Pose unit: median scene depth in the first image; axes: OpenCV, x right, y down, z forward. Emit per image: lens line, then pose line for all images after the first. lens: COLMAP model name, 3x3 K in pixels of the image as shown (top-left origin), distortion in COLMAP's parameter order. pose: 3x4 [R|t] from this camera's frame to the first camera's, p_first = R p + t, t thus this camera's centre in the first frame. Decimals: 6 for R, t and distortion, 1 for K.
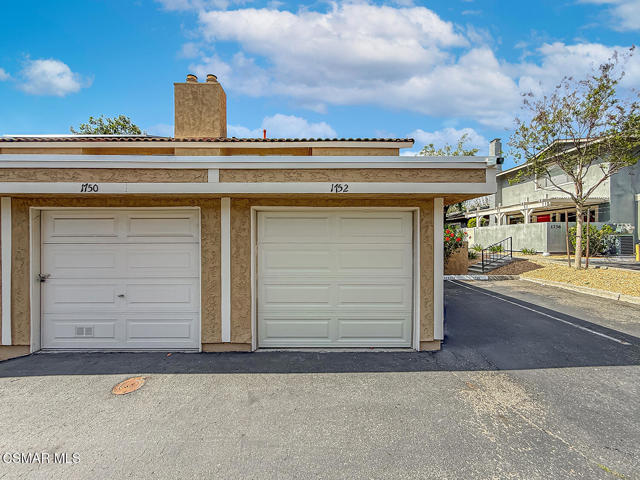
lens RADIAL K [[260.6, 0, 315.3], [0, 260.6, 239.4], [0, 0, 1]] dist [-0.001936, -0.000390]
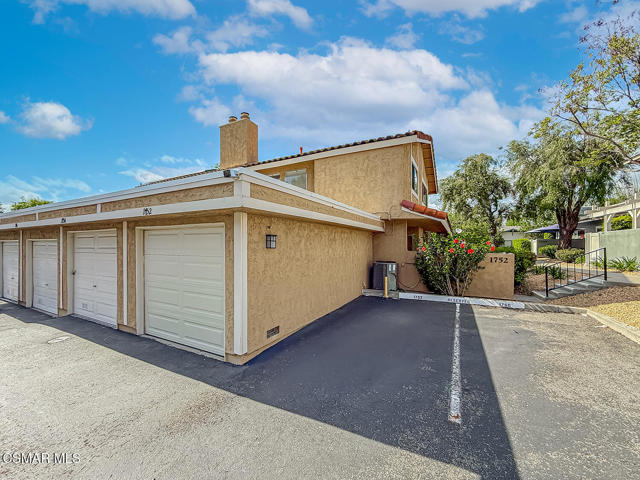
lens RADIAL K [[260.6, 0, 316.9], [0, 260.6, 246.3], [0, 0, 1]] dist [-0.001936, -0.000390]
pose [[0.876734, 0.002841, -0.480966, 1.189234], [-0.003657, 0.999993, -0.000761, -0.028912], [0.480961, 0.002426, 0.876739, 0.262040]]
